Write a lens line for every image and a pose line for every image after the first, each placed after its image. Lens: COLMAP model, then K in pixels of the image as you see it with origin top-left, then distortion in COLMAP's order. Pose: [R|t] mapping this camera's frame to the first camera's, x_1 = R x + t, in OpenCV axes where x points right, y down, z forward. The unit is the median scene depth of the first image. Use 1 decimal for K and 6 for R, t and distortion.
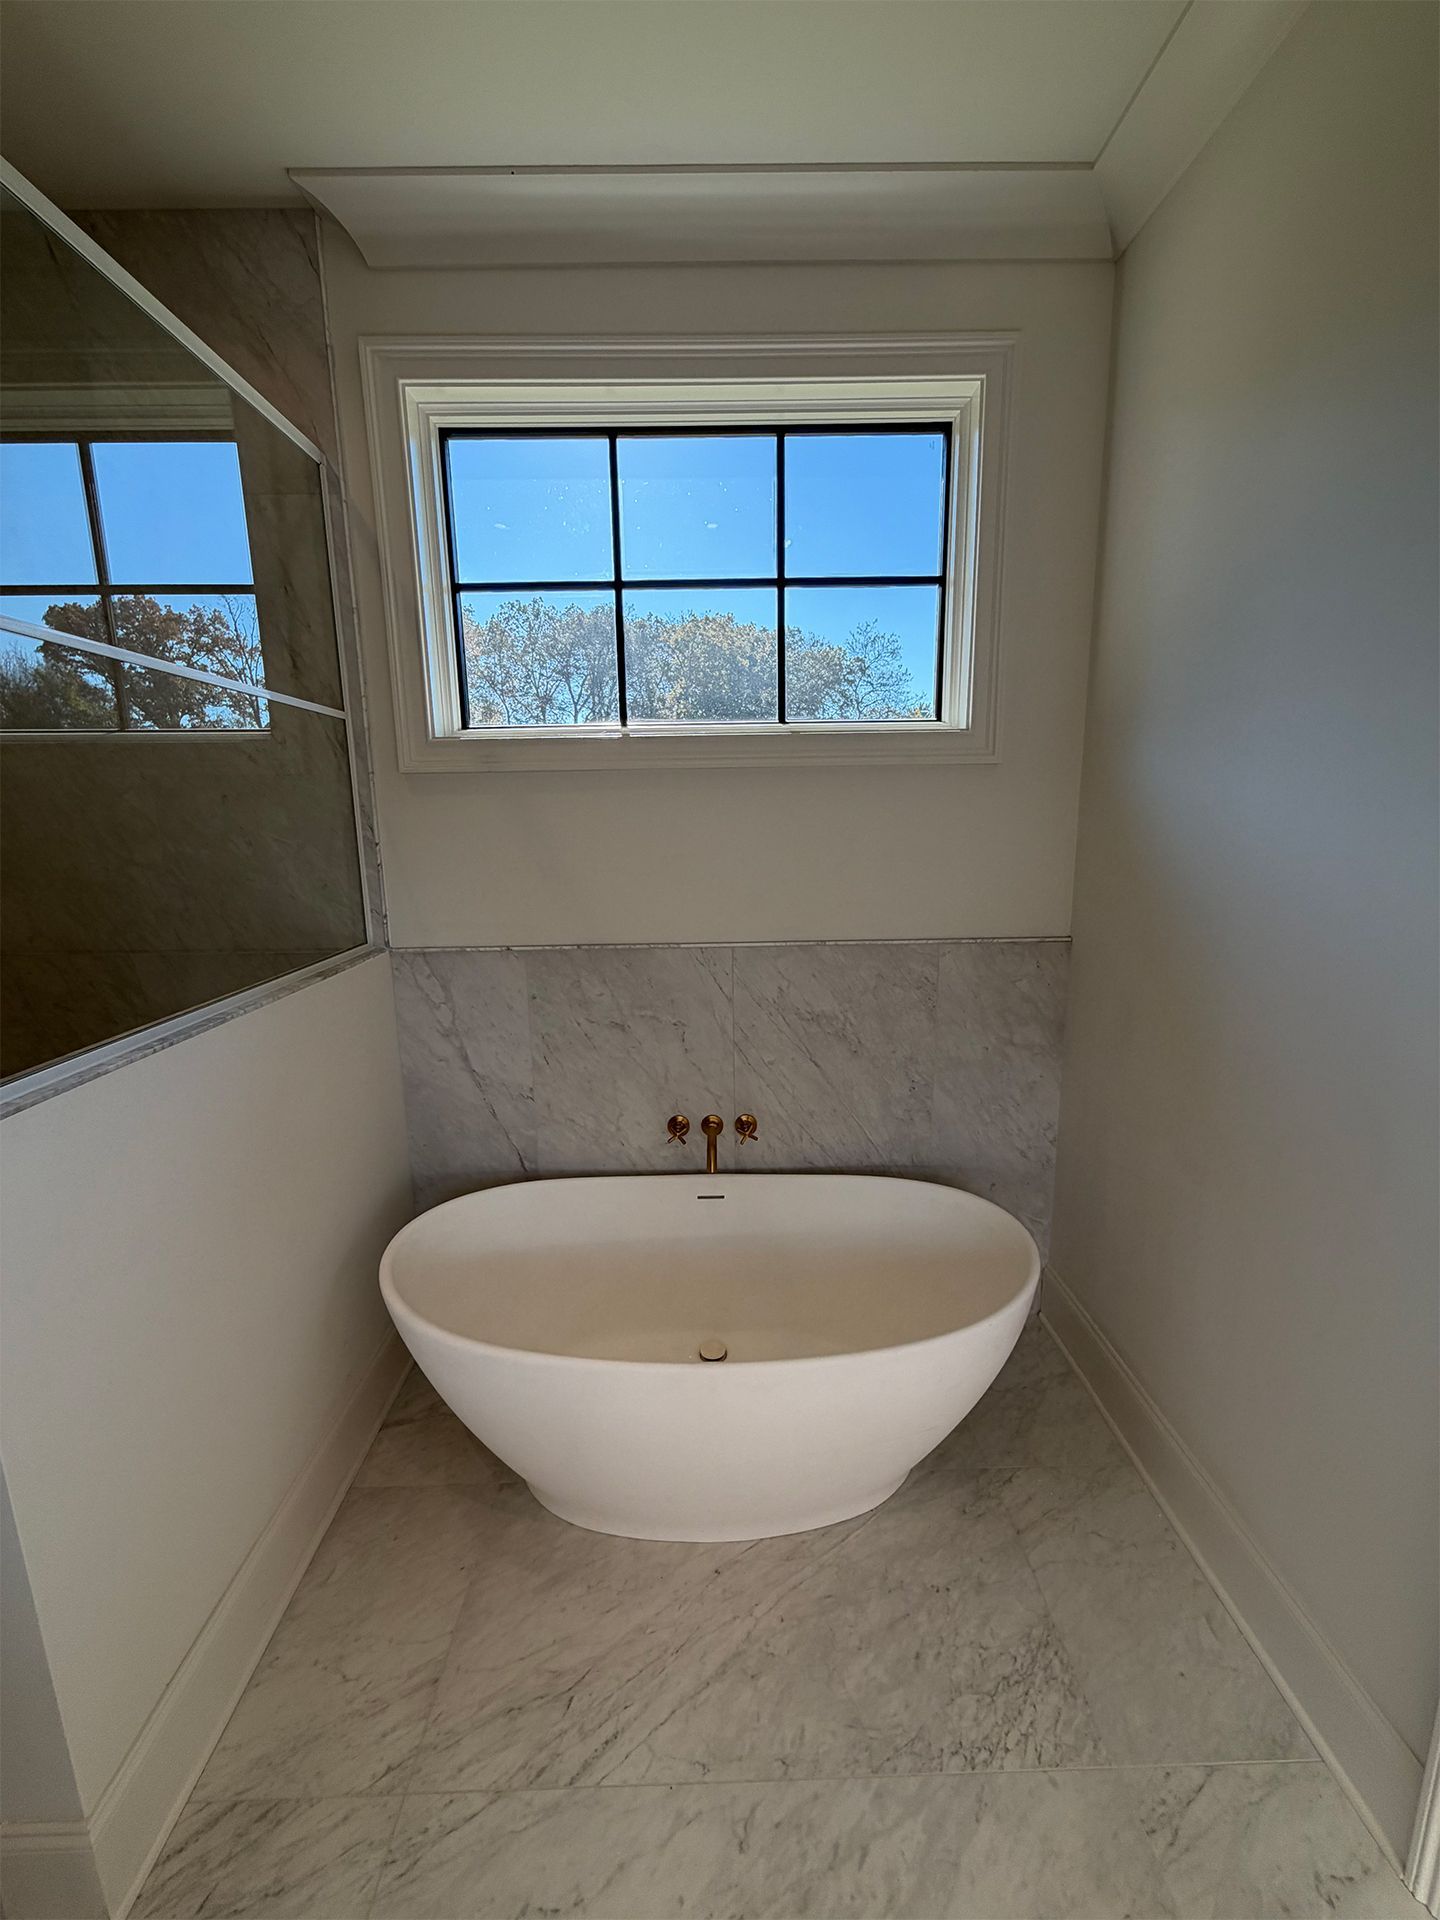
lens RADIAL K [[769.3, 0, 719.1], [0, 769.3, 951.6], [0, 0, 1]] dist [0.001306, 0.000802]
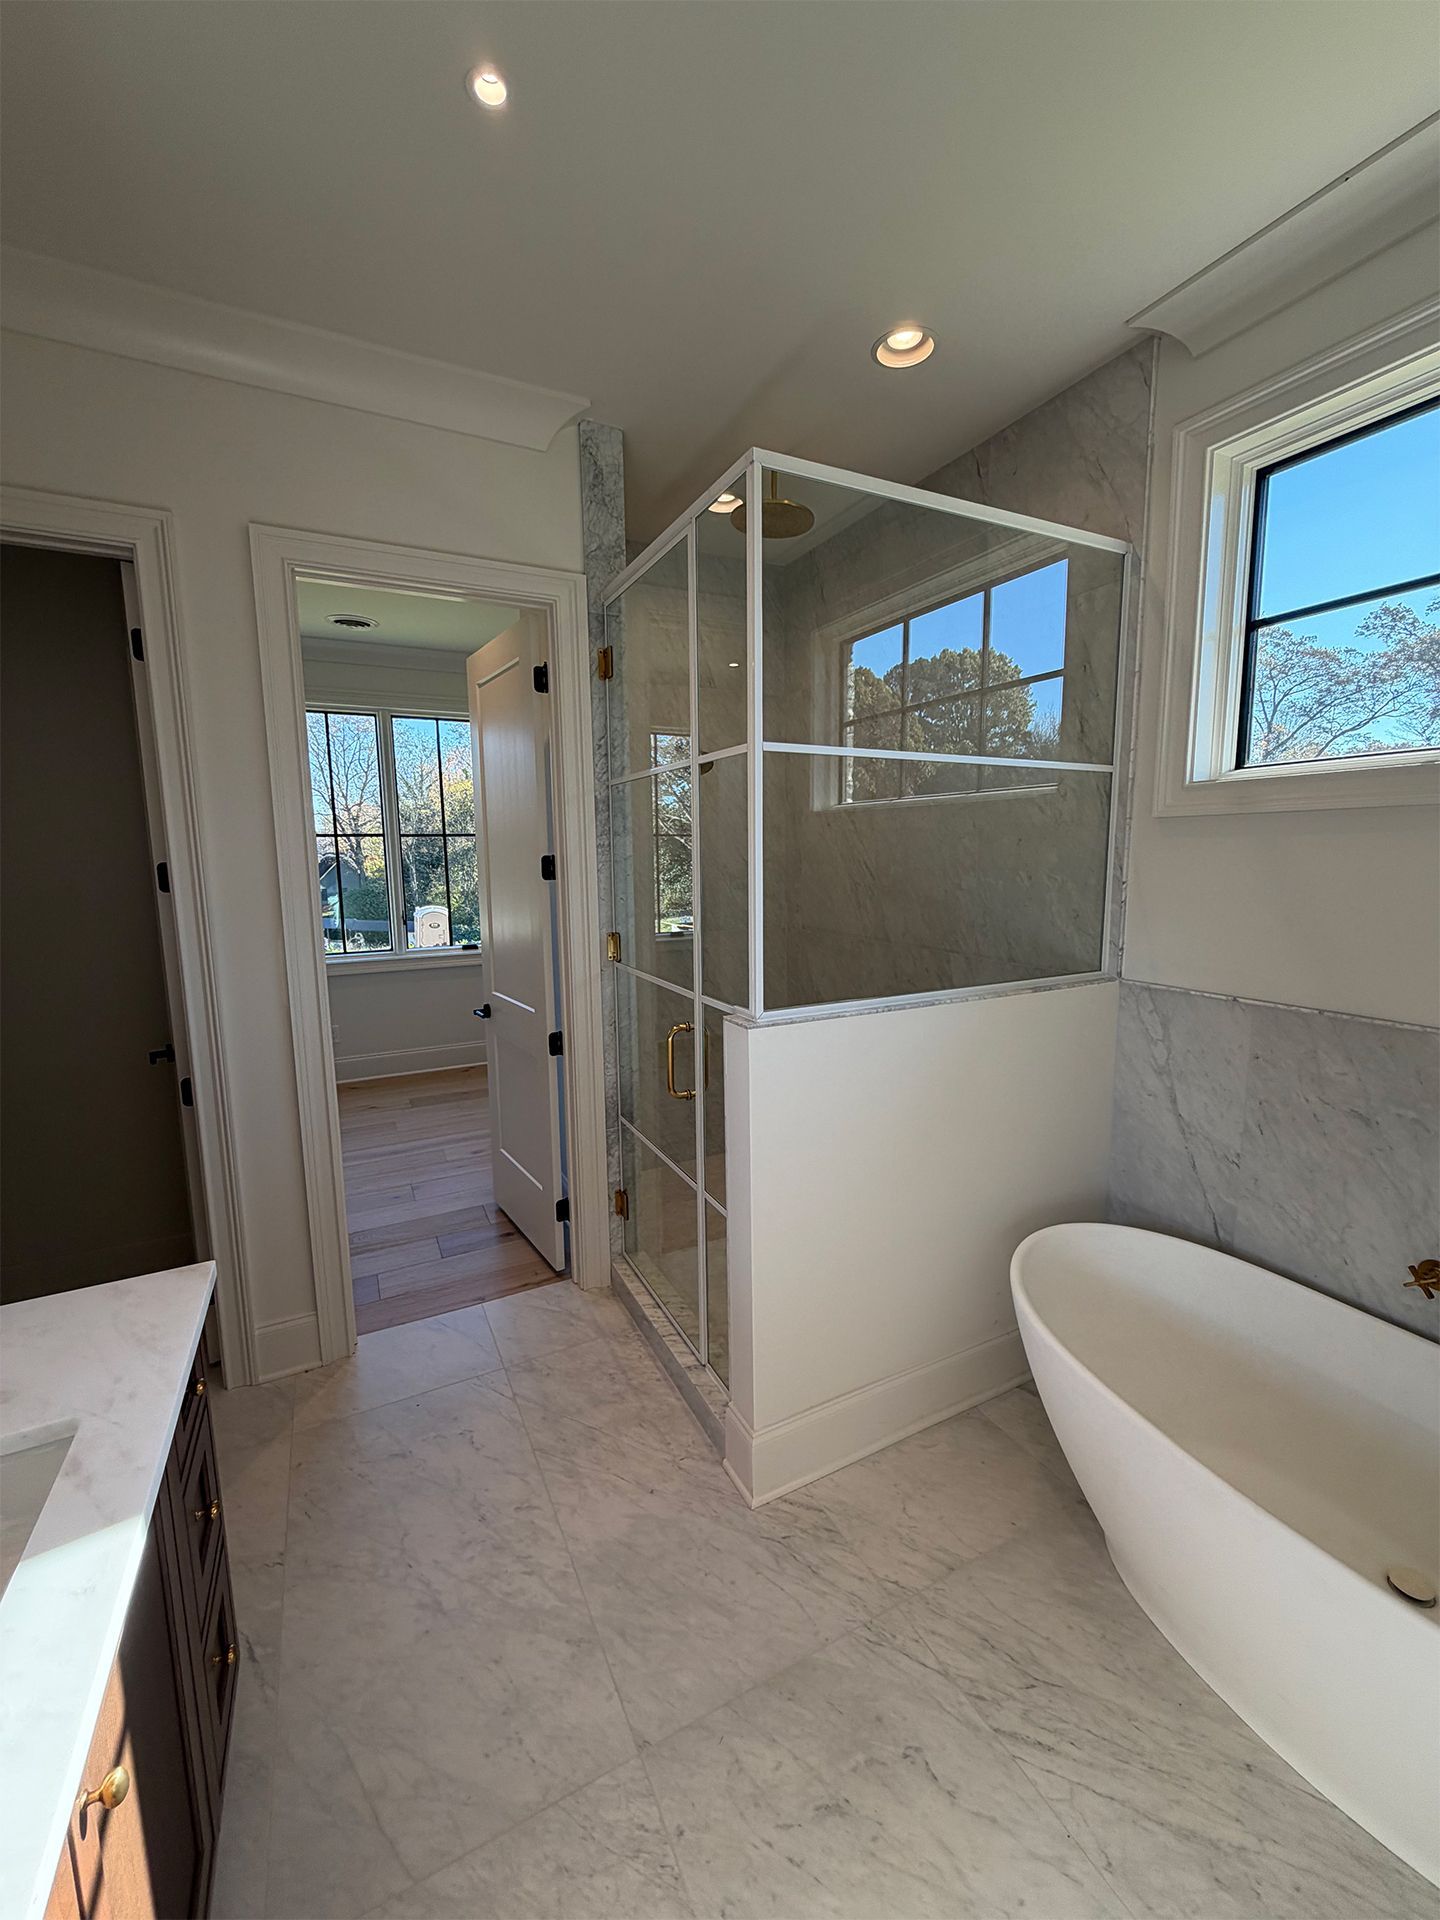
lens RADIAL K [[769.3, 0, 724.1], [0, 769.3, 951.9], [0, 0, 1]] dist [0.001306, 0.000802]
pose [[0.443880, 0.127584, -0.886957, 0.290881], [-0.159755, 0.985222, 0.061768, -0.020286], [0.881731, 0.114278, 0.457702, 0.011423]]
